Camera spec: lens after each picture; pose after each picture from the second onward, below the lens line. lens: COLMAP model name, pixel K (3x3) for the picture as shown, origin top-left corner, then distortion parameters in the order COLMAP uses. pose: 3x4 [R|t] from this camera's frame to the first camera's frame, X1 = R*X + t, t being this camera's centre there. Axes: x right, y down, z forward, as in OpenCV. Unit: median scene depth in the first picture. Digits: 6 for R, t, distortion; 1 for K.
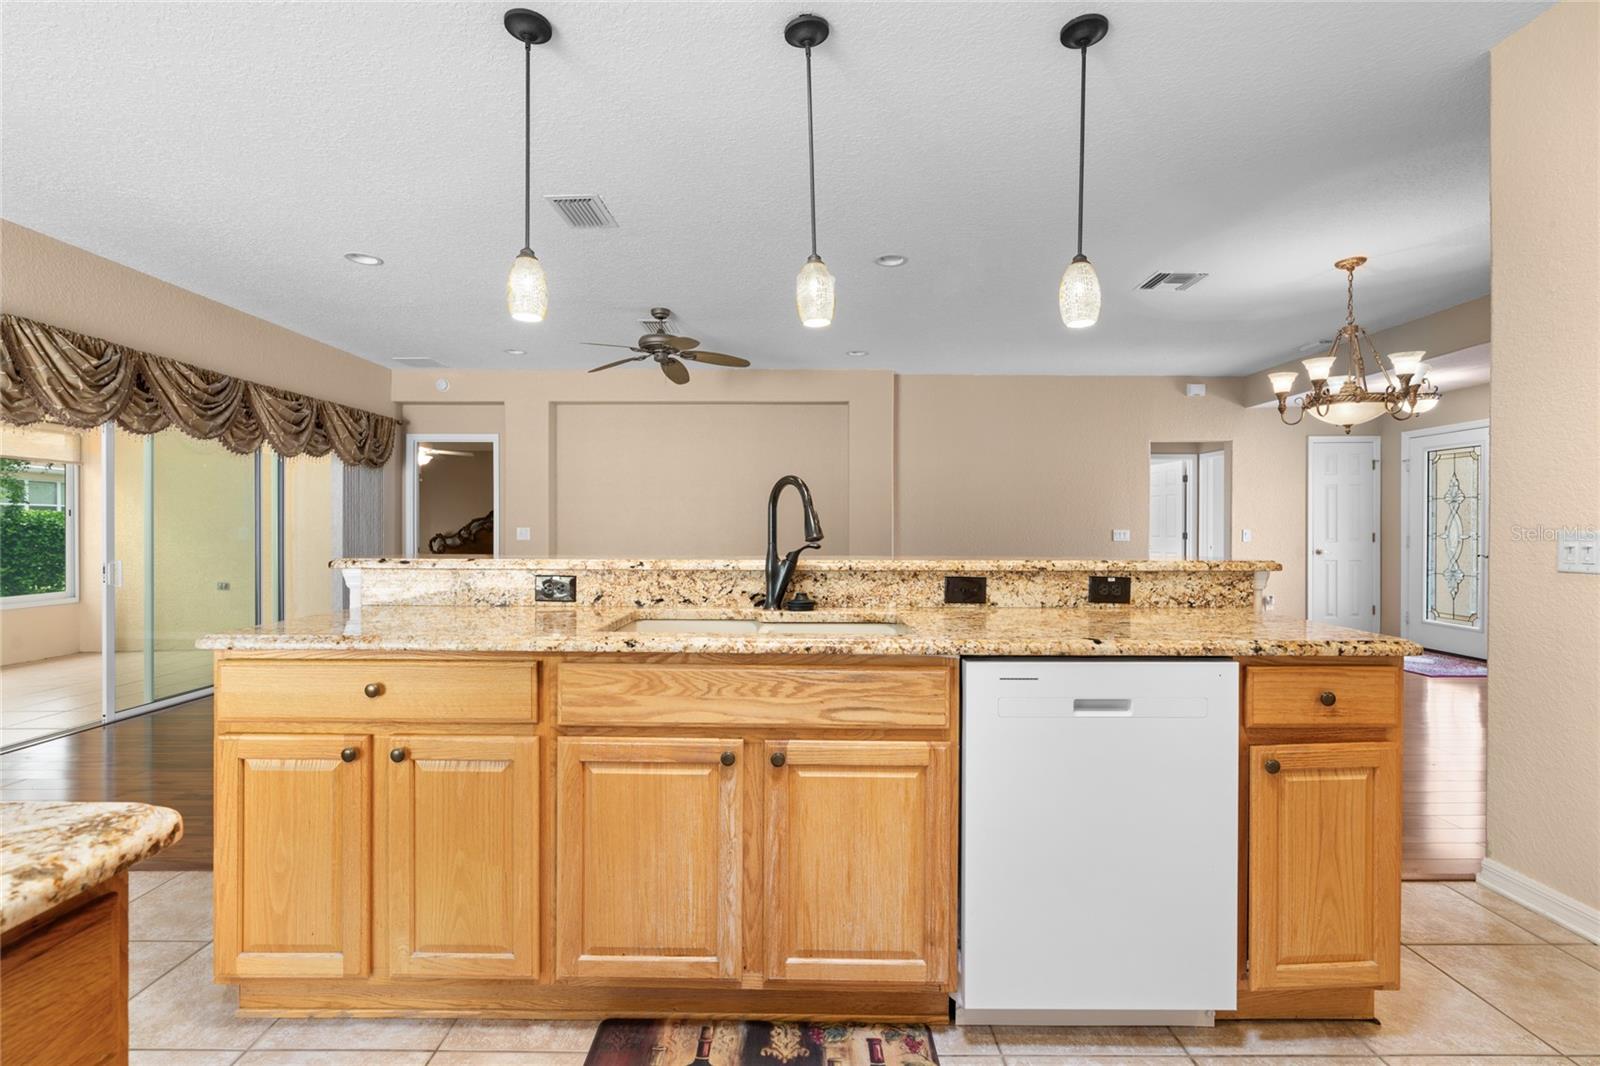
lens RADIAL K [[717.3, 0, 796.8], [0, 717.3, 534.4], [0, 0, 1]] dist [-0.009465, 0.003068]
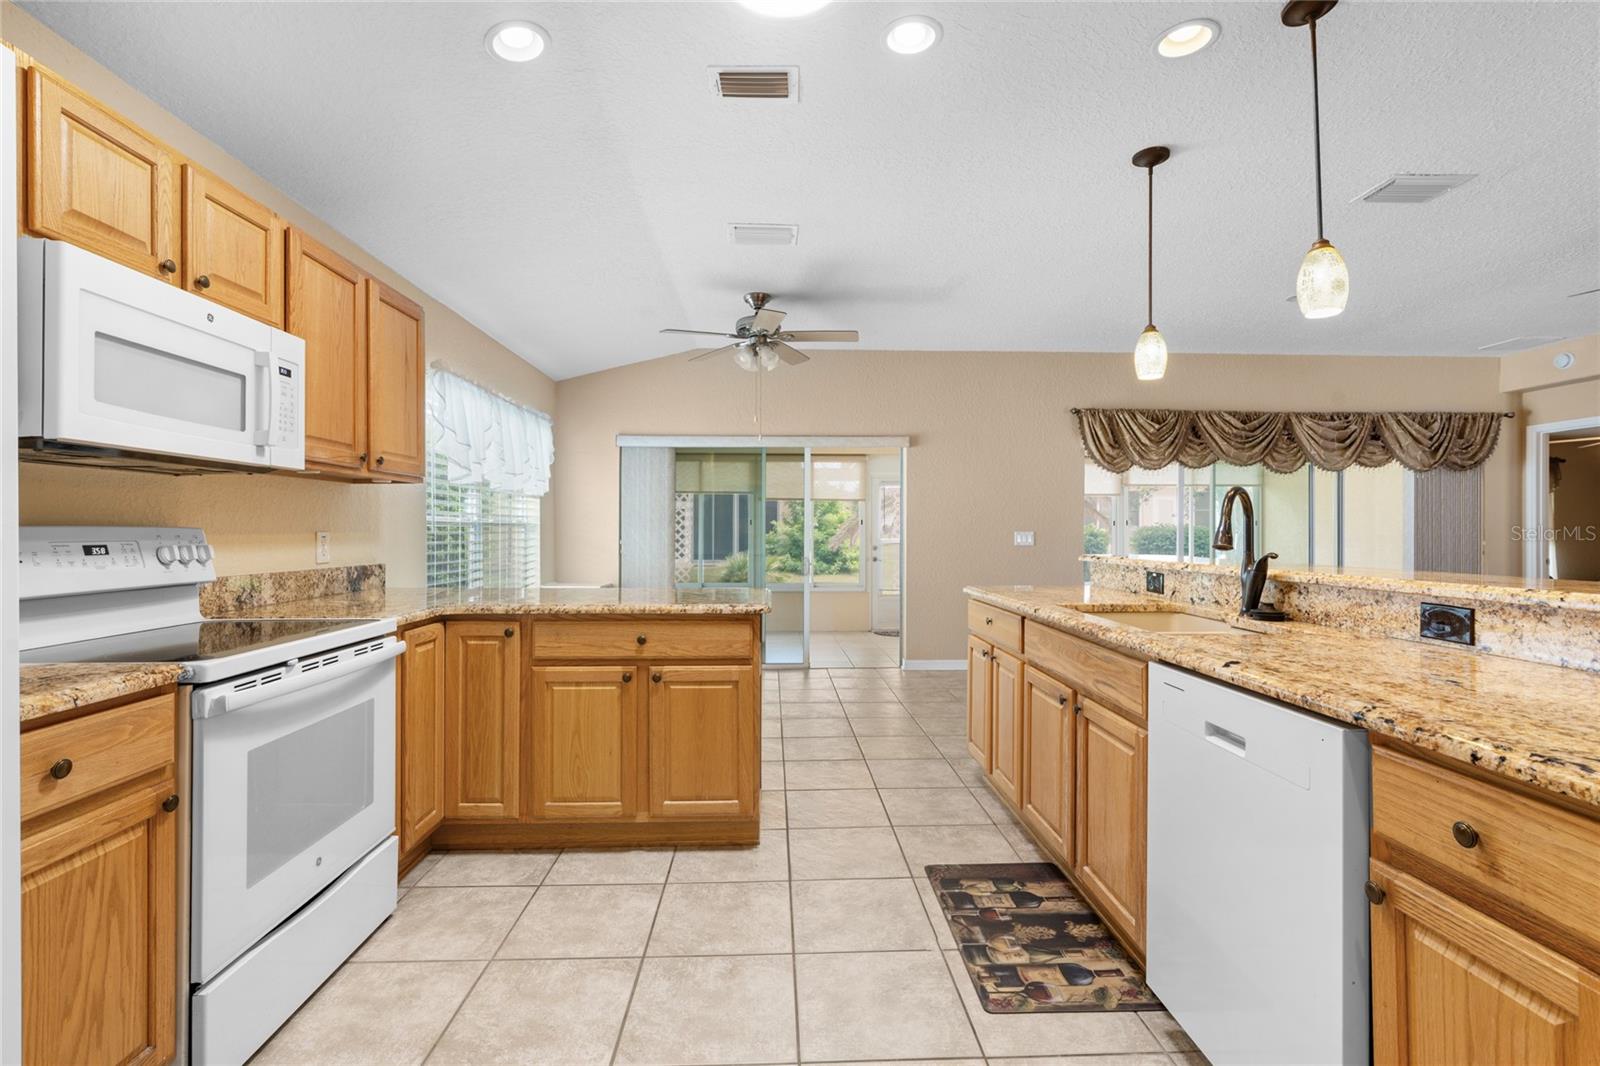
lens RADIAL K [[717.3, 0, 796.5], [0, 717.3, 527.4], [0, 0, 1]] dist [-0.009465, 0.003068]
pose [[0.034287, -0.007342, -0.999385, 0.479088], [-0.010949, 0.999910, -0.007722, -0.003766], [0.999352, 0.011207, 0.034204, 0.157671]]
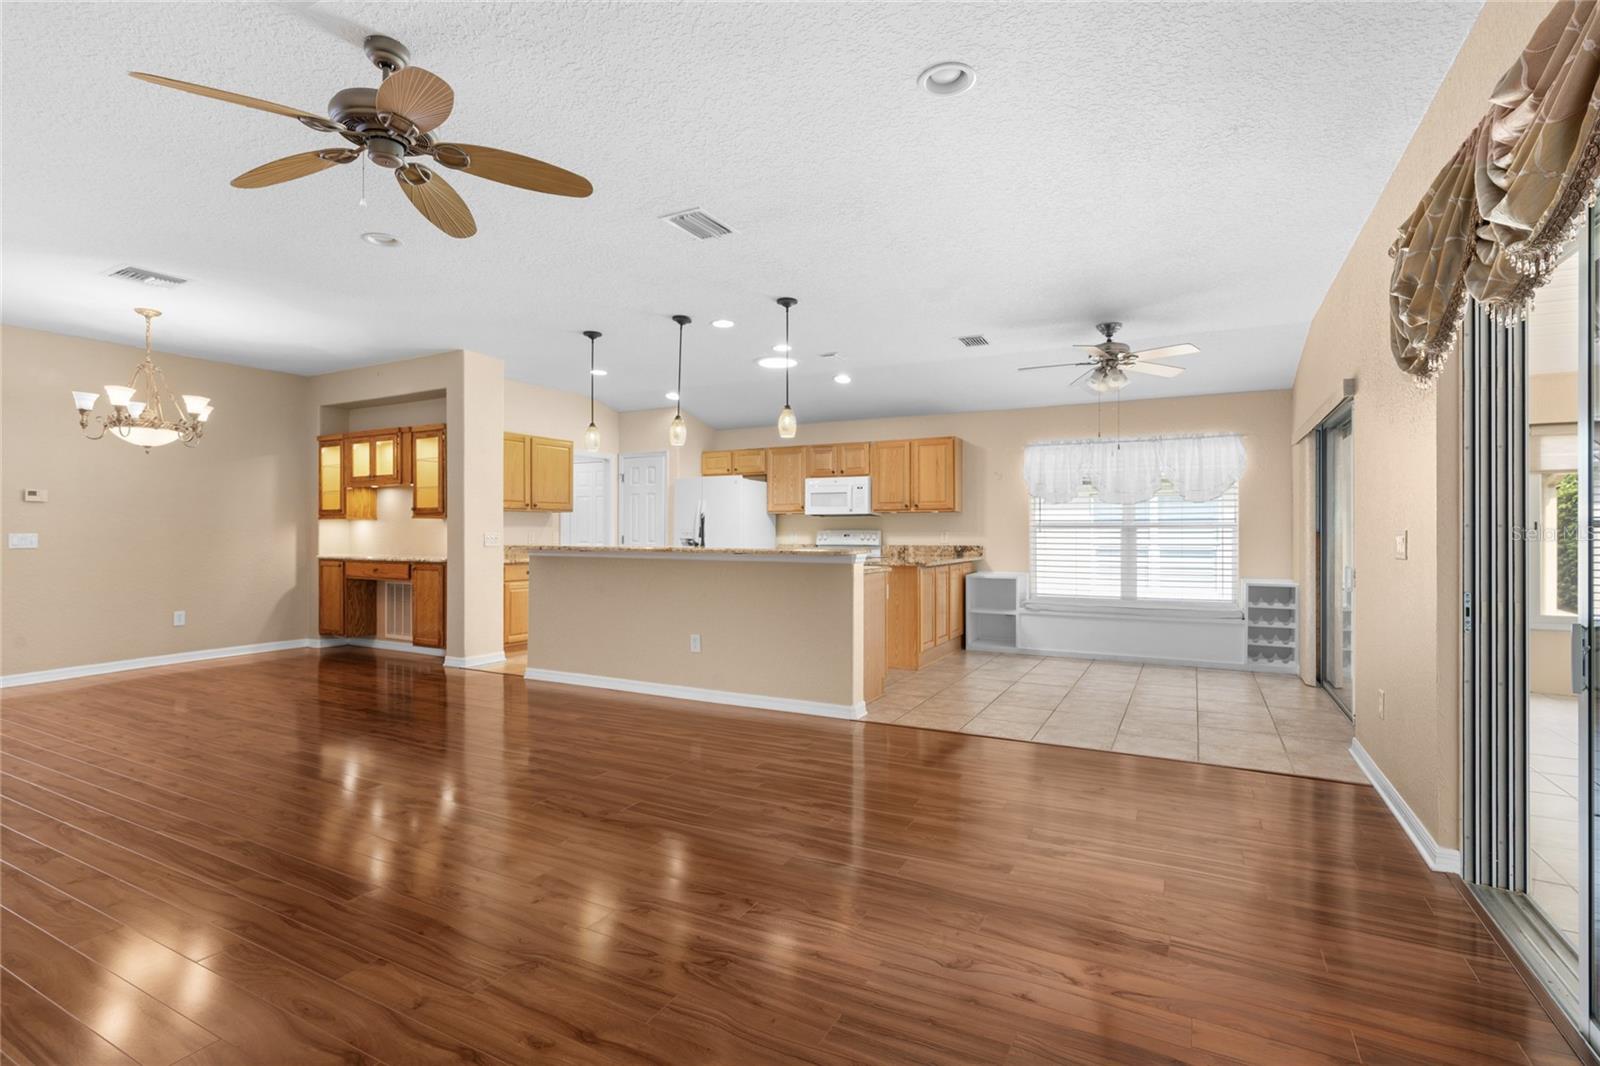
lens RADIAL K [[755.0, 0, 805.0], [0, 755.0, 526.6], [0, 0, 1]] dist [-0.007457, 0.002172]
pose [[-0.886728, 0.000326, 0.462291, -0.773349], [0.001988, 0.999993, 0.003108, -0.018685], [-0.462287, 0.003675, -0.886723, 1.566096]]
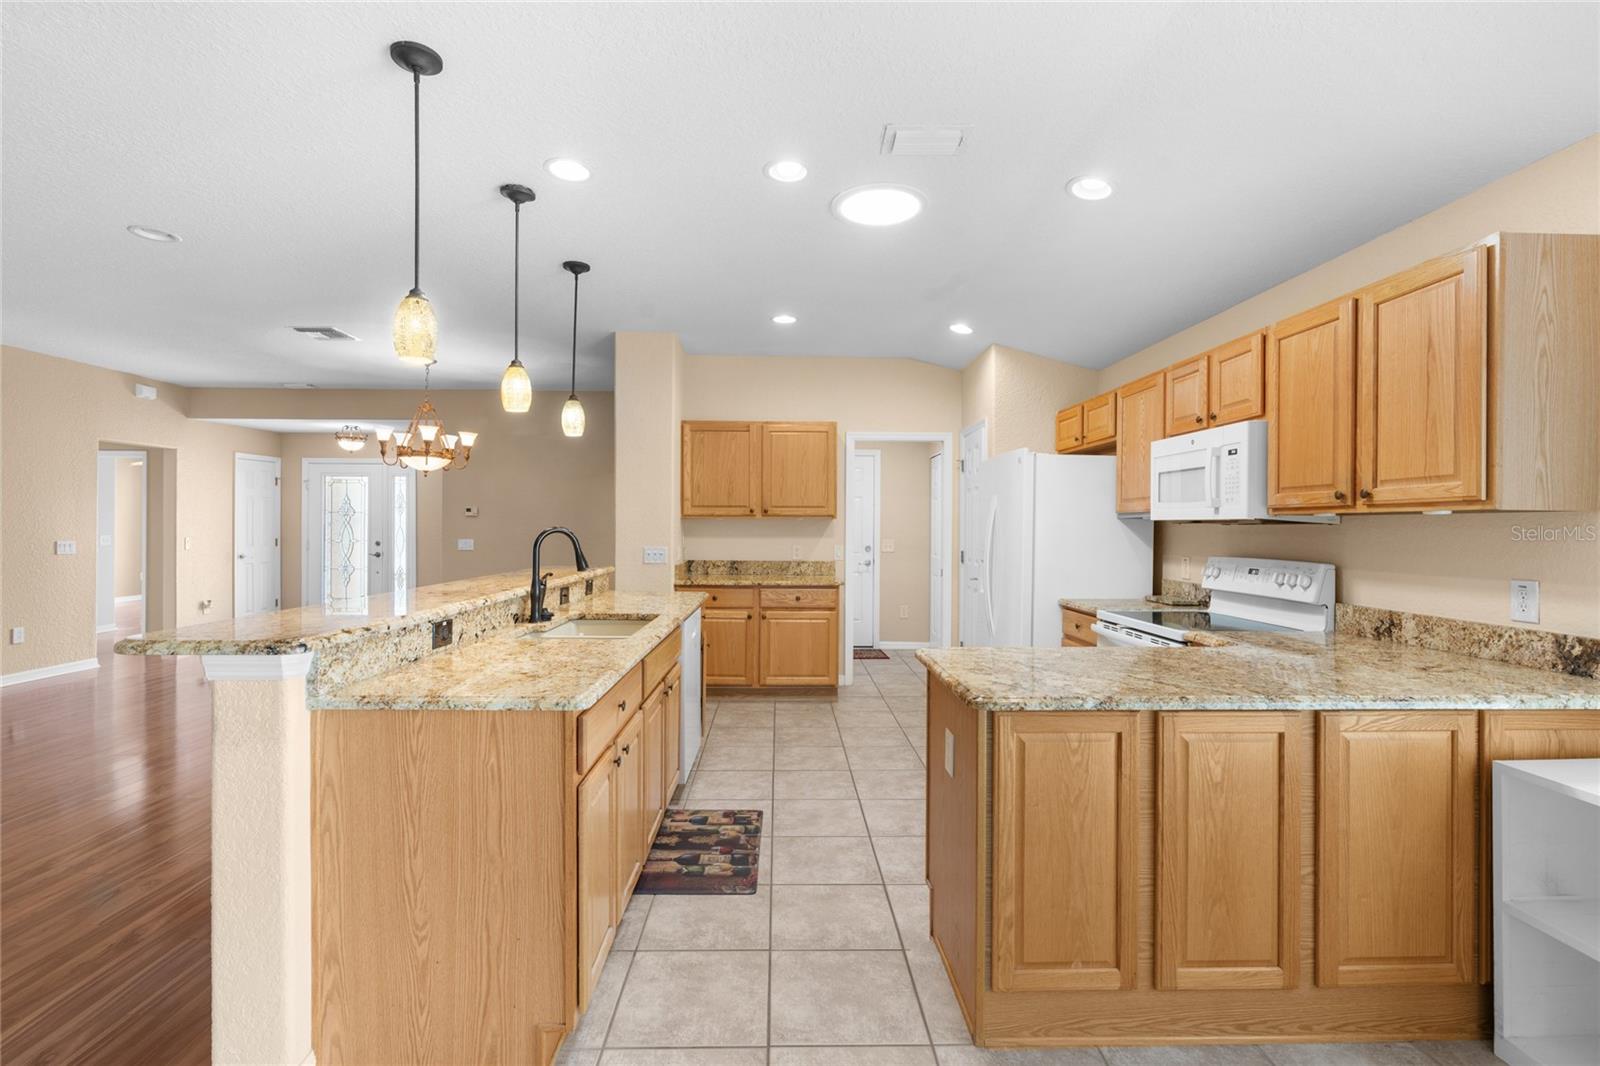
lens RADIAL K [[717.3, 0, 796.7], [0, 717.3, 527.4], [0, 0, 1]] dist [-0.009465, 0.003068]
pose [[-0.025583, -0.004945, 0.999660, -0.705630], [0.002461, 0.999984, 0.005010, -0.041326], [-0.999670, 0.002588, -0.025571, 0.265661]]
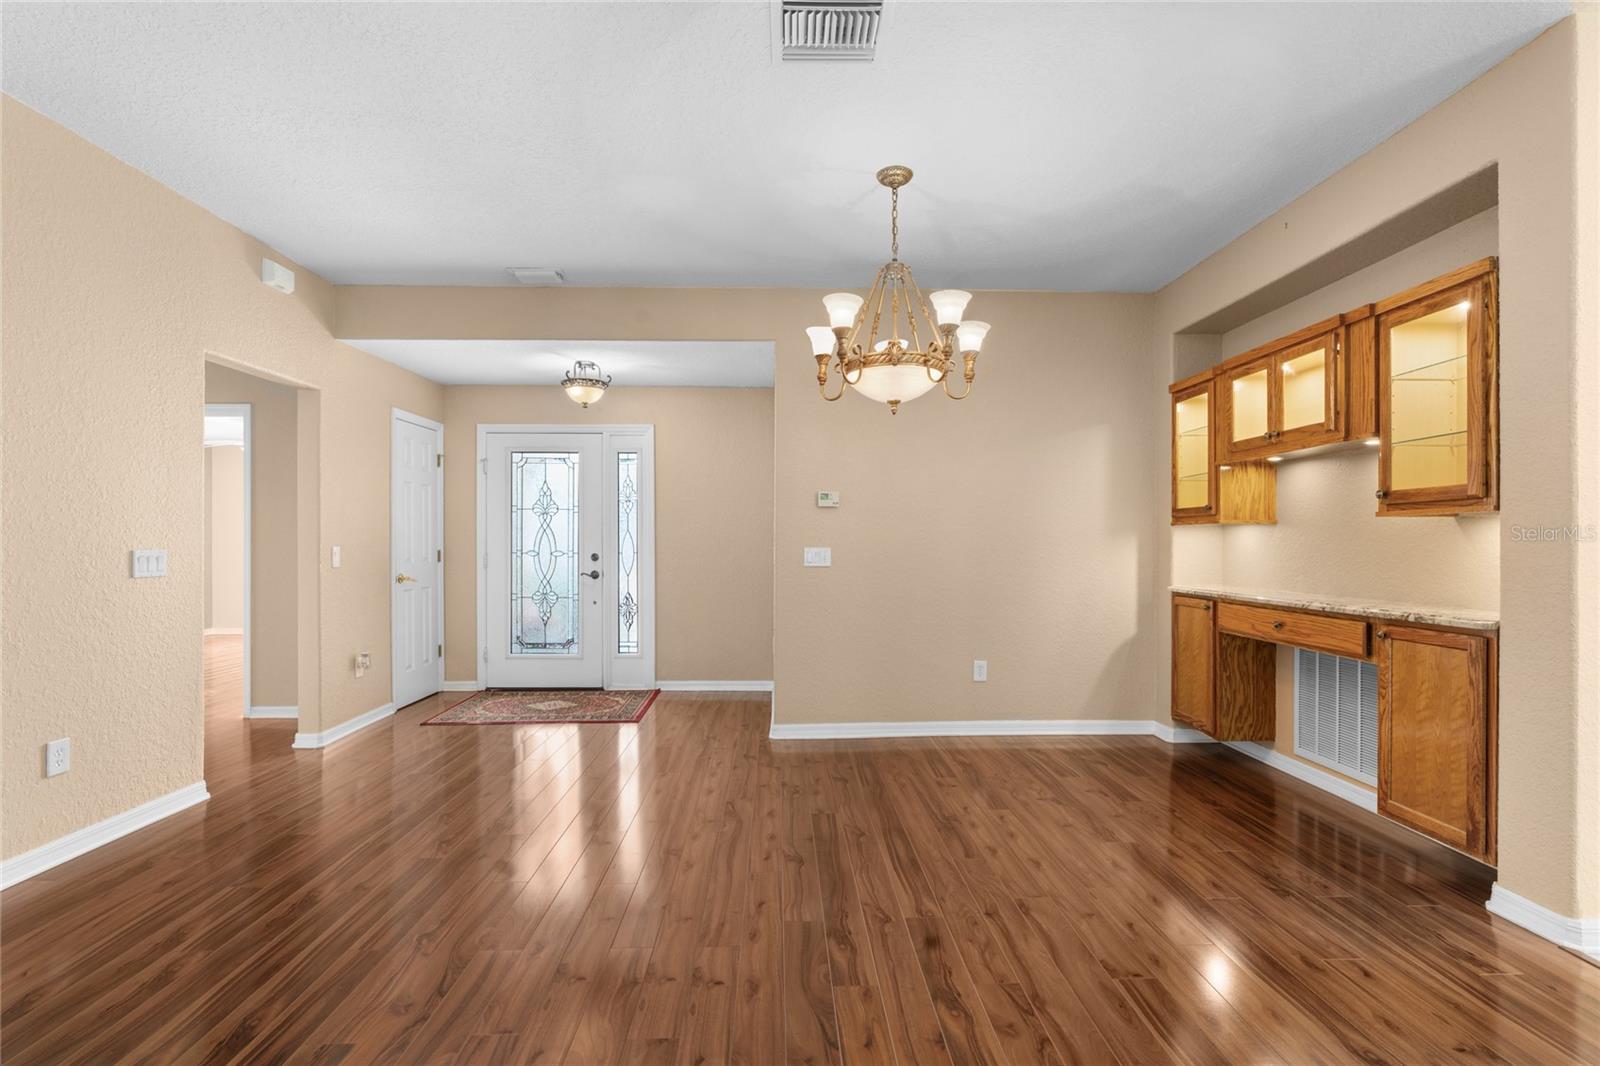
lens RADIAL K [[717.3, 0, 790.2], [0, 717.3, 547.4], [0, 0, 1]] dist [-0.009465, 0.003068]
pose [[-0.022703, -0.006013, 0.999724, 0.055182], [0.005752, 0.999965, 0.006145, -0.012172], [-0.999726, 0.005890, -0.022668, 1.090040]]
